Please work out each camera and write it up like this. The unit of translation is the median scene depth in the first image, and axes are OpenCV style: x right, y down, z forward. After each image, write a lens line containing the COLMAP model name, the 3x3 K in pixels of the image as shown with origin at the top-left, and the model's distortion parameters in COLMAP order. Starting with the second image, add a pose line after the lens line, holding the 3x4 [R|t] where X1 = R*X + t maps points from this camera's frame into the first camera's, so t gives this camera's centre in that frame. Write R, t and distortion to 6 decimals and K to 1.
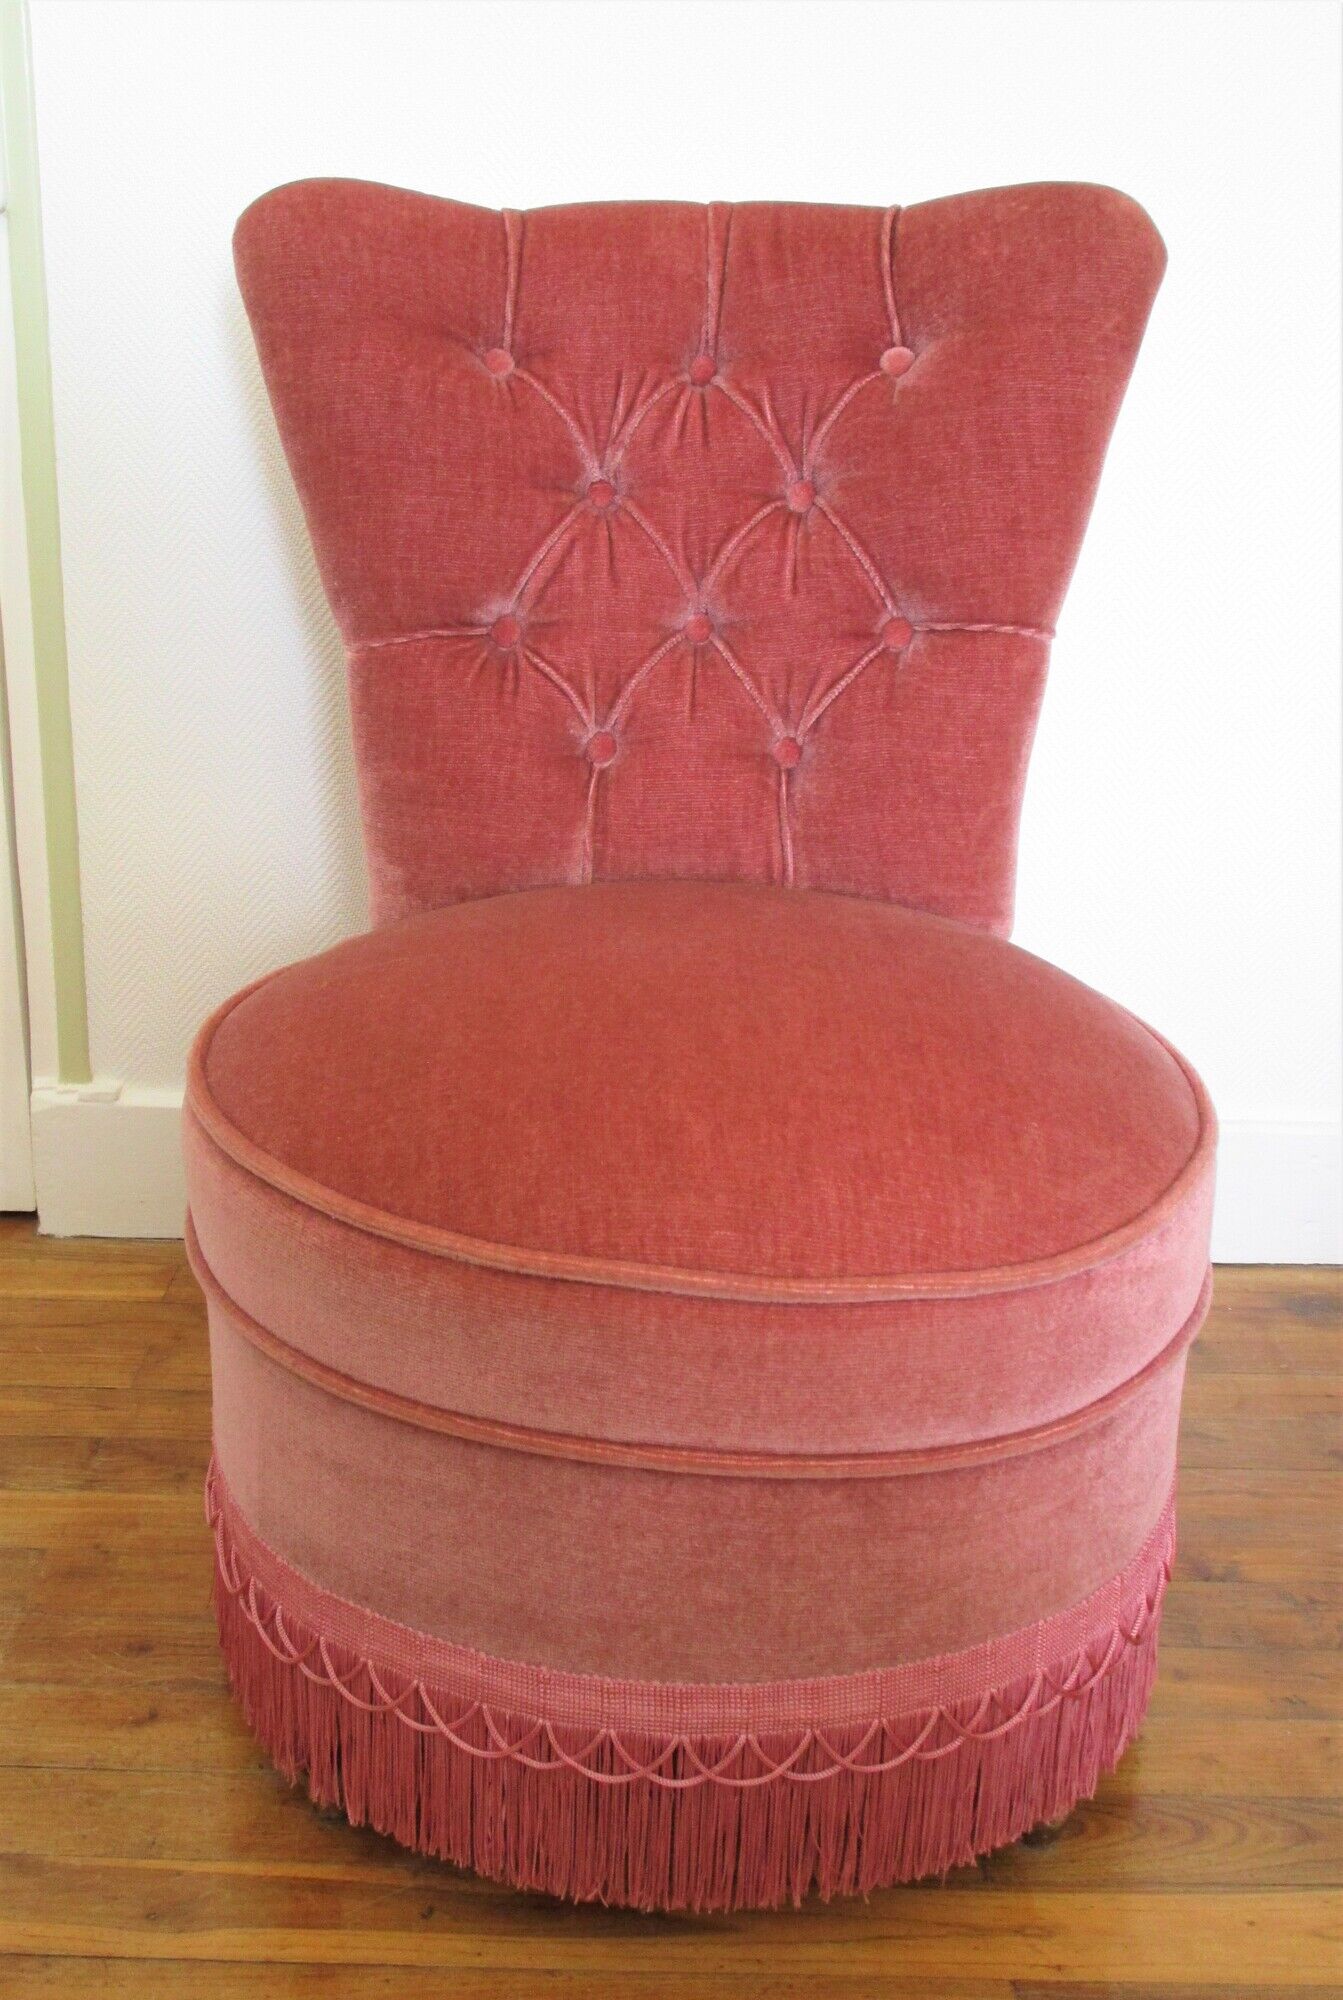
lens RADIAL K [[2052.7, 0, 627.5], [0, 2052.7, 936.3], [0, 0, 1]] dist [-0.046685, 0.000000]
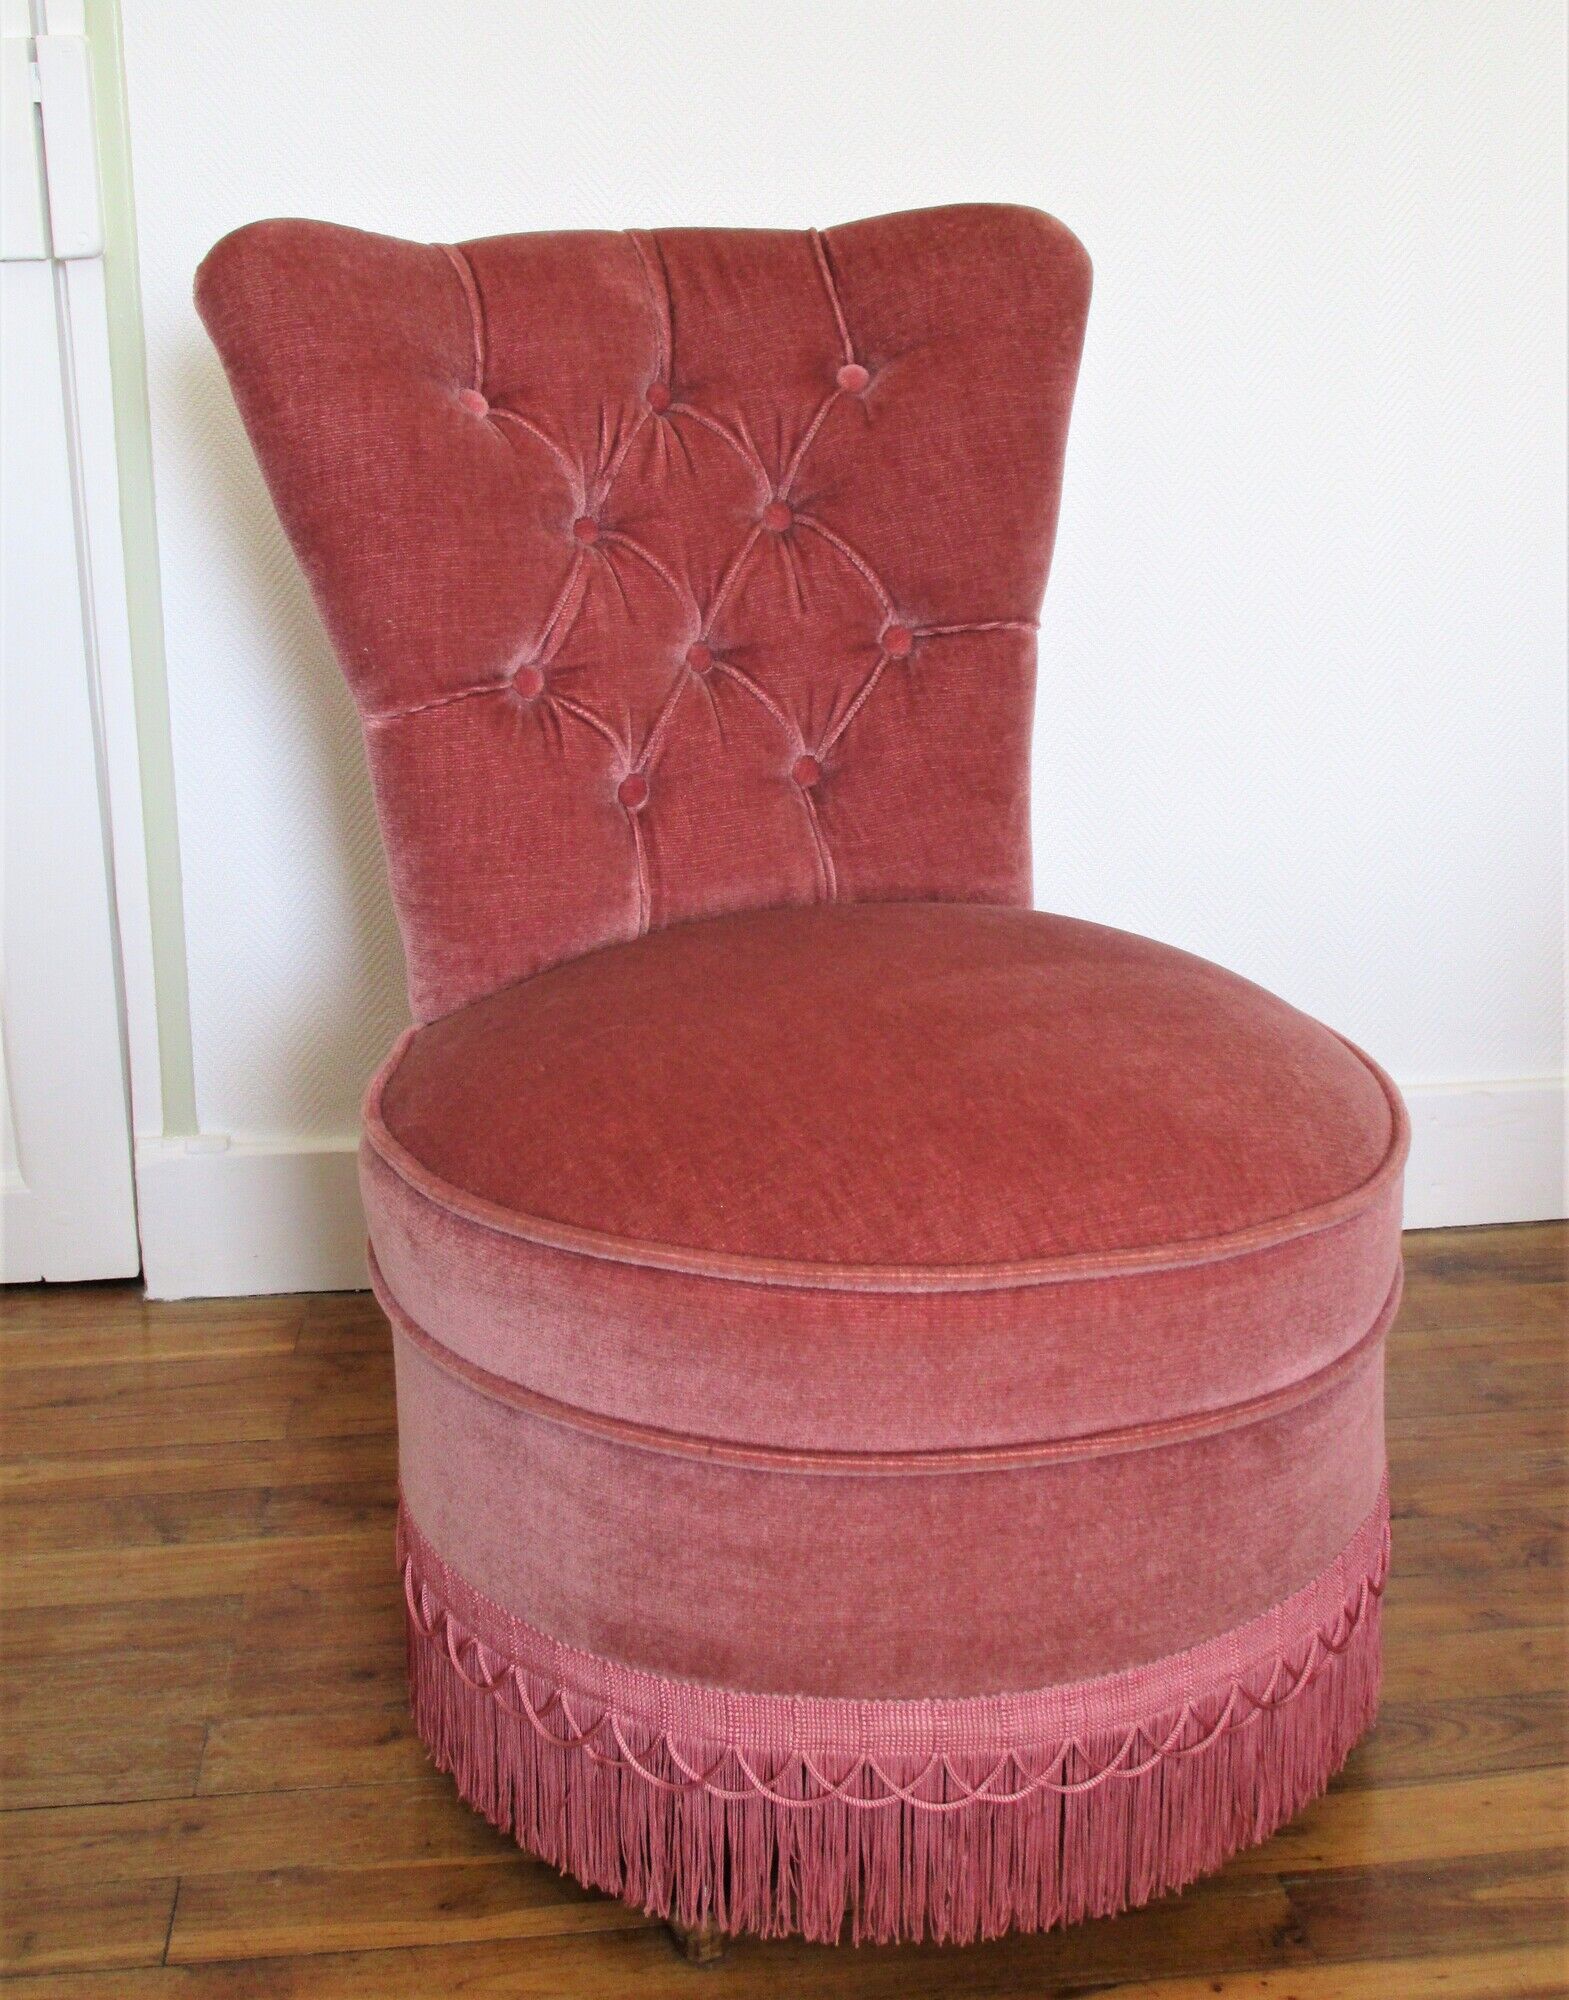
lens RADIAL K [[2351.1, 0, 801.8], [0, 2351.1, 776.5], [0, 0, 1]] dist [-0.038057, 0.000000]
pose [[0.899646, -0.125114, 0.418309, -0.414758], [0.163030, 0.985030, -0.056006, -0.024567], [-0.405040, 0.118582, 0.906576, -0.030090]]
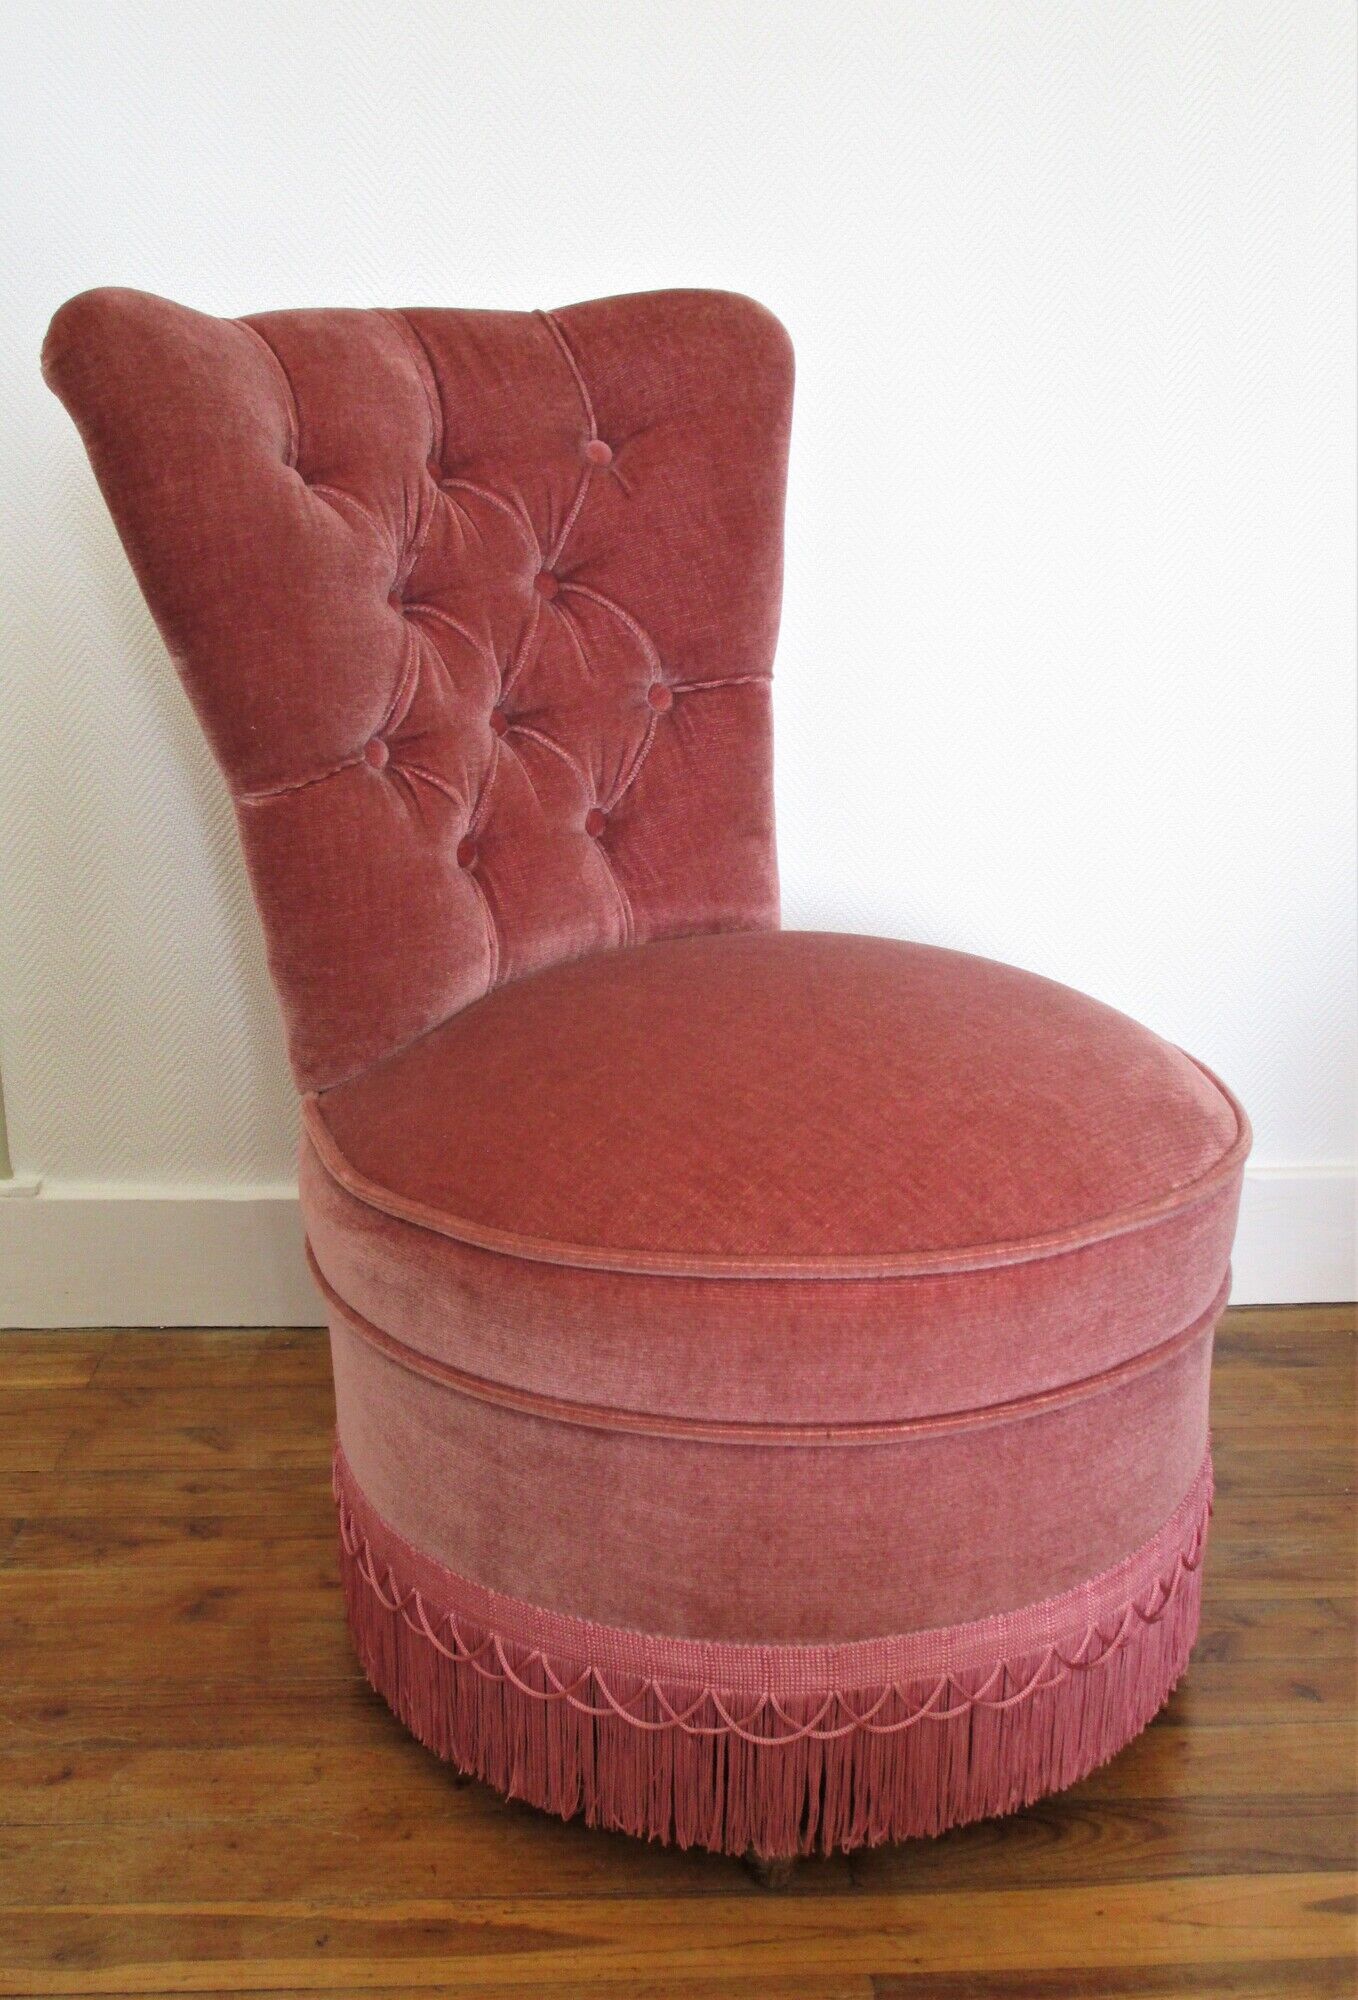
lens RADIAL K [[2042.4, 0, 679.9], [0, 2042.4, 1019.5], [0, 0, 1]] dist [-0.043976, 0.000000]
pose [[0.686625, -0.245771, 0.684210, -0.670344], [0.242376, 0.964669, 0.103282, -0.093246], [-0.685420, 0.094920, 0.721935, 0.217721]]
